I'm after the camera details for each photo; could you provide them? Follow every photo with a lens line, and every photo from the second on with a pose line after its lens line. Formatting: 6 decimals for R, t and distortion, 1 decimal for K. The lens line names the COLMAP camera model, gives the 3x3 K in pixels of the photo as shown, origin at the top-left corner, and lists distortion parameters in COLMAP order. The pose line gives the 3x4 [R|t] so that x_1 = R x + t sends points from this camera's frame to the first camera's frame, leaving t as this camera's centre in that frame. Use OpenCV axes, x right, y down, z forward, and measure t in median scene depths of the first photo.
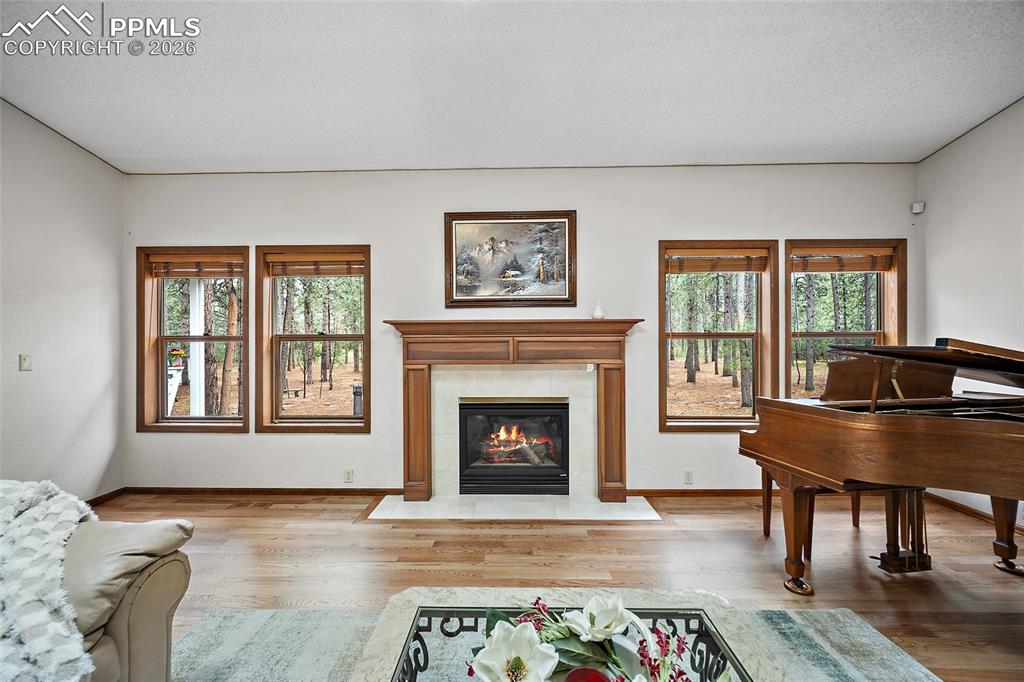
lens RADIAL K [[404.2, 0, 507.5], [0, 404.2, 343.2], [0, 0, 1]] dist [-0.000150, -0.000318]
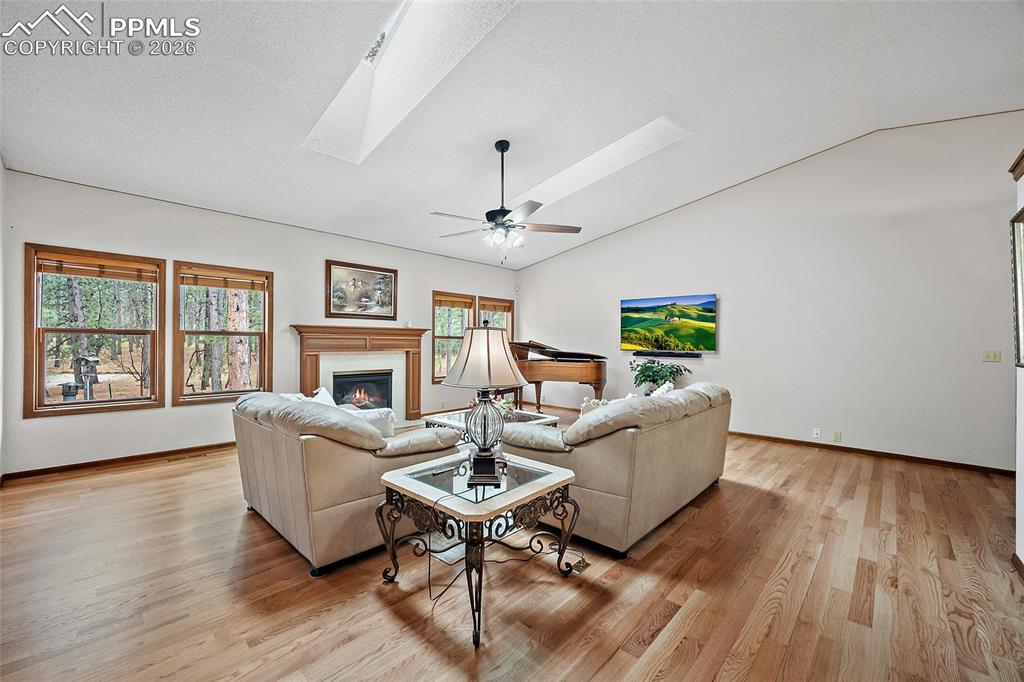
lens RADIAL K [[404.2, 0, 507.4], [0, 404.2, 343.5], [0, 0, 1]] dist [-0.000150, -0.000318]
pose [[0.677577, 0.007950, 0.735409, -0.860597], [-0.008331, 0.999960, -0.003133, 0.017194], [-0.735404, -0.004004, 0.677617, -0.653050]]
